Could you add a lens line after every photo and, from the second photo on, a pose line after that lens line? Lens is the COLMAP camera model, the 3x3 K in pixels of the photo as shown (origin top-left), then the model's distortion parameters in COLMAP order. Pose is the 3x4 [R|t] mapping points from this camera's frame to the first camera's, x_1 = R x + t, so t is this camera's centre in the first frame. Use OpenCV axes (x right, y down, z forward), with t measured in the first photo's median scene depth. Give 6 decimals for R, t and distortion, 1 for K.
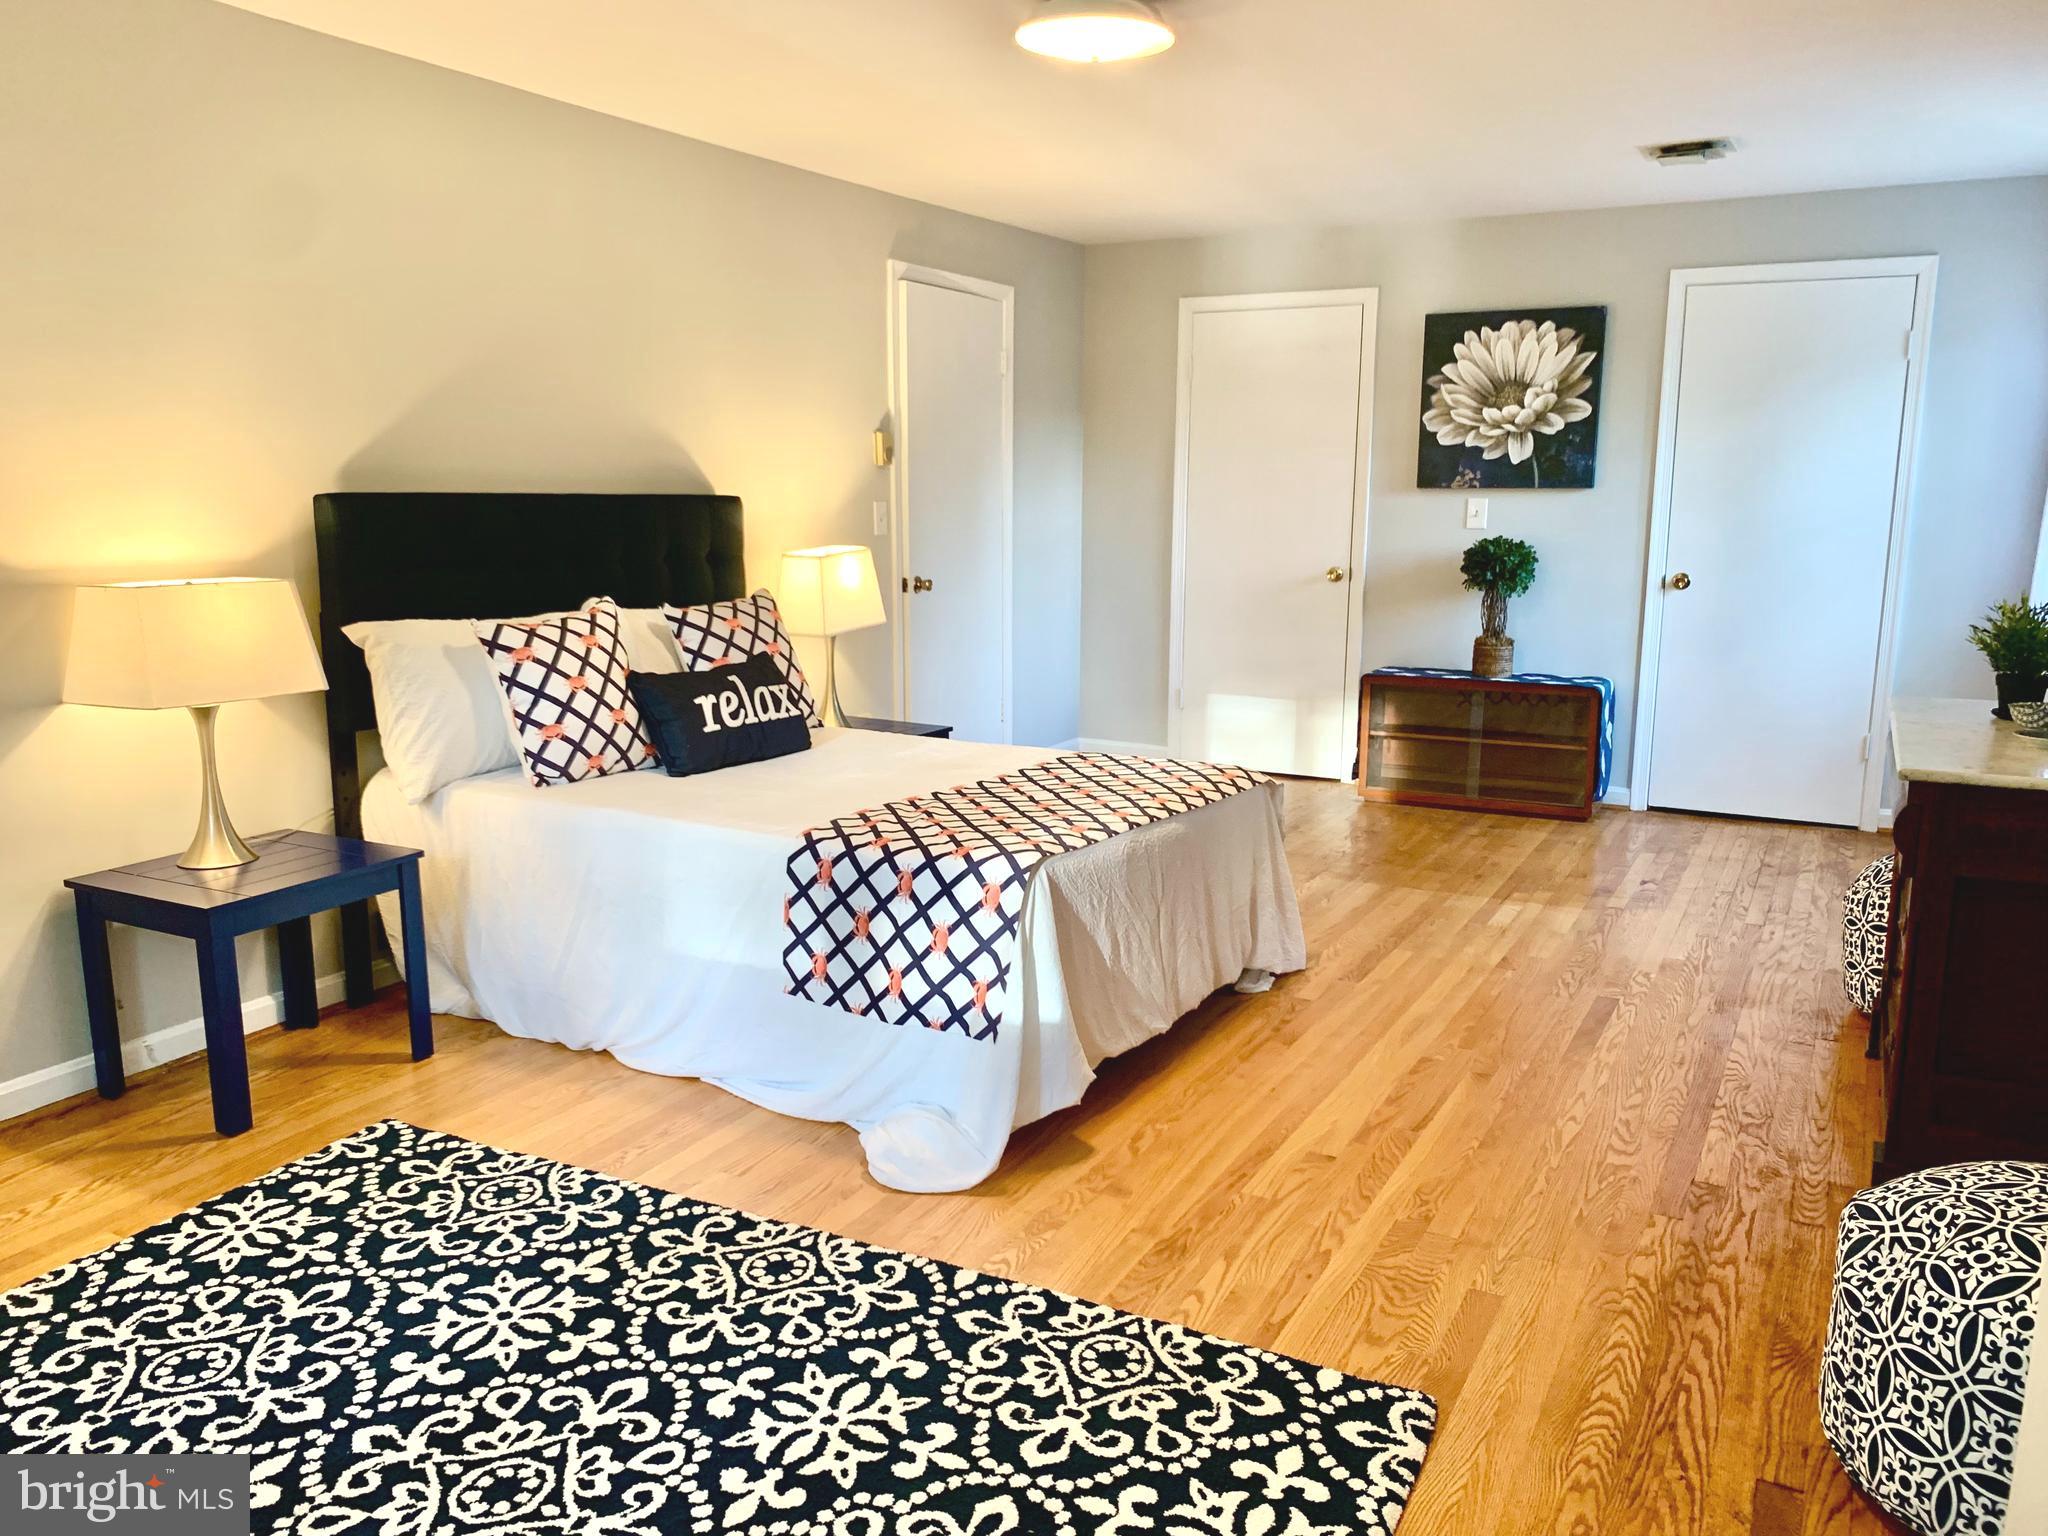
lens RADIAL K [[1565.1, 0, 1013.3], [0, 1565.1, 777.9], [0, 0, 1]] dist [0.020785, -0.036764]
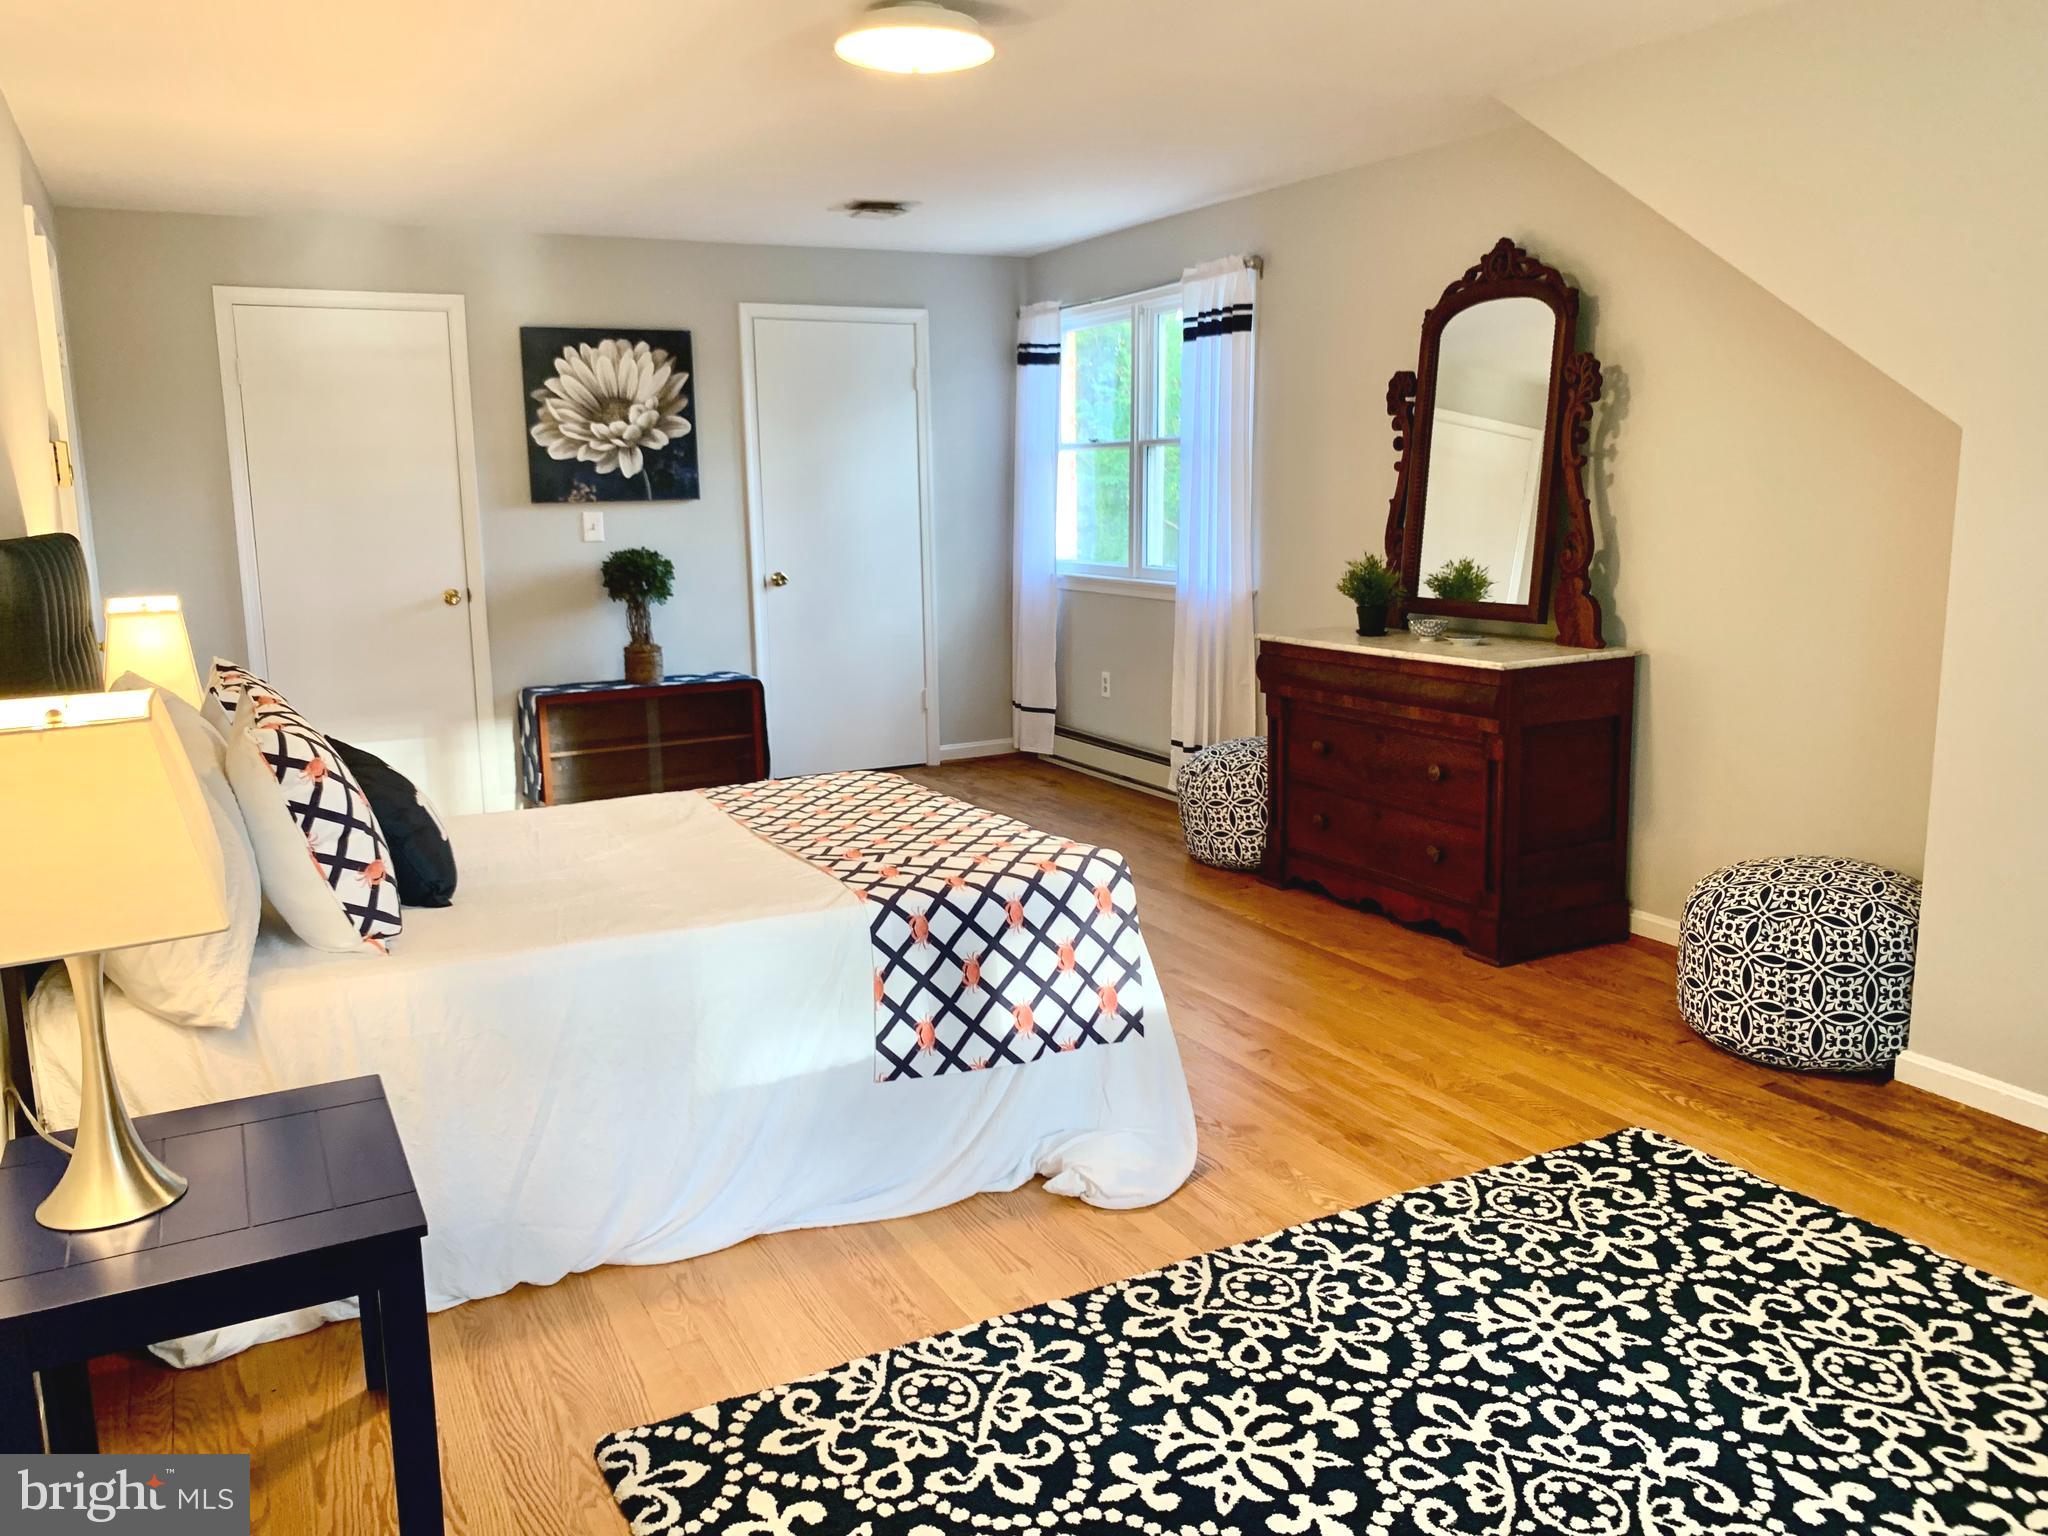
lens RADIAL K [[1565.1, 0, 1015.5], [0, 1565.1, 755.9], [0, 0, 1]] dist [0.020785, -0.036764]
pose [[0.561175, -0.157933, 0.812490, -0.818679], [0.178054, 0.981679, 0.067841, -0.090246], [-0.808319, 0.106597, 0.579015, 0.434684]]
